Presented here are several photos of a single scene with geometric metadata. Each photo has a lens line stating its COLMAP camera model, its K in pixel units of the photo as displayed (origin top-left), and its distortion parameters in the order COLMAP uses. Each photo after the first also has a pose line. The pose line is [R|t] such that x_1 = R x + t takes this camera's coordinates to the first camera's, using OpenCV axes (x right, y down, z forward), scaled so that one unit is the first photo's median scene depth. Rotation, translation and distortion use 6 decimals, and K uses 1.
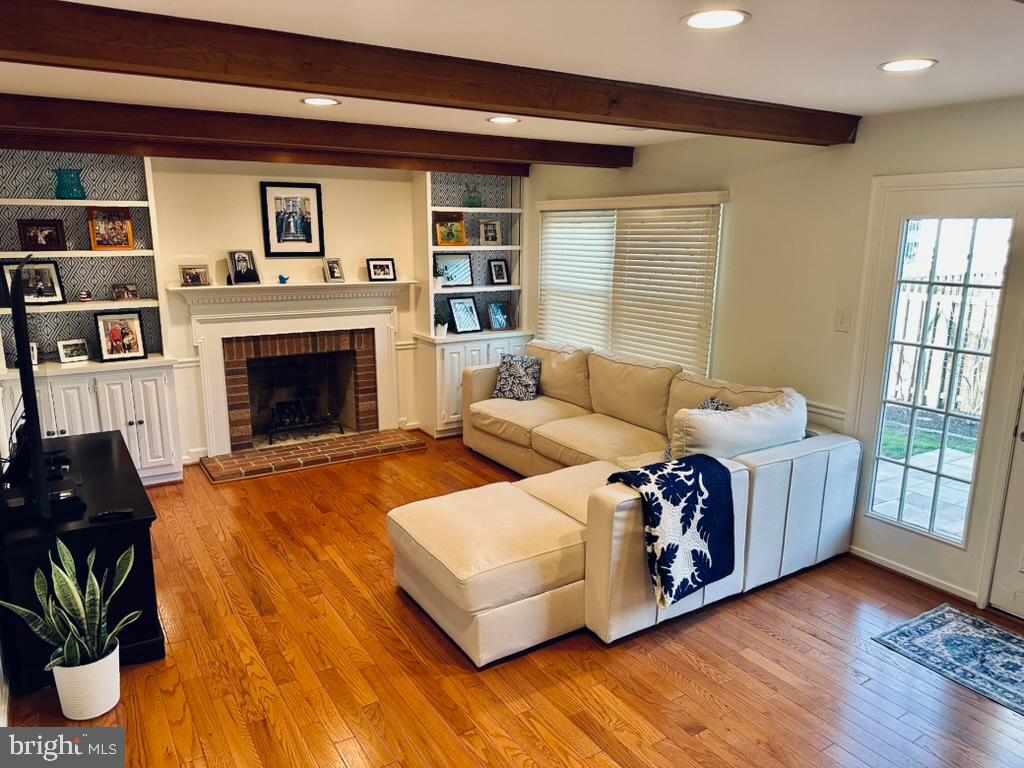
lens RADIAL K [[715.6, 0, 517.2], [0, 715.6, 386.0], [0, 0, 1]] dist [0.144898, -0.226649]
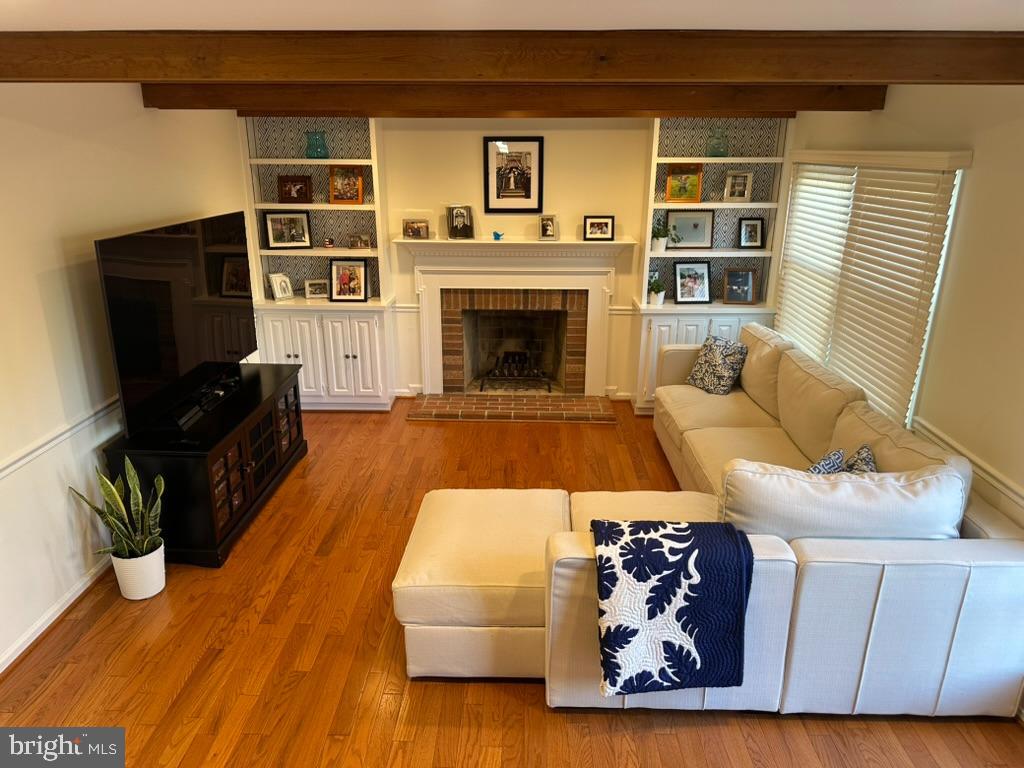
lens RADIAL K [[719.9, 0, 510.1], [0, 719.9, 393.7], [0, 0, 1]] dist [0.127711, -0.174072]
pose [[0.828002, 0.177295, -0.531958, 0.282925], [-0.119958, 0.982741, 0.140819, -0.076373], [0.547743, -0.052786, 0.834980, 0.154059]]
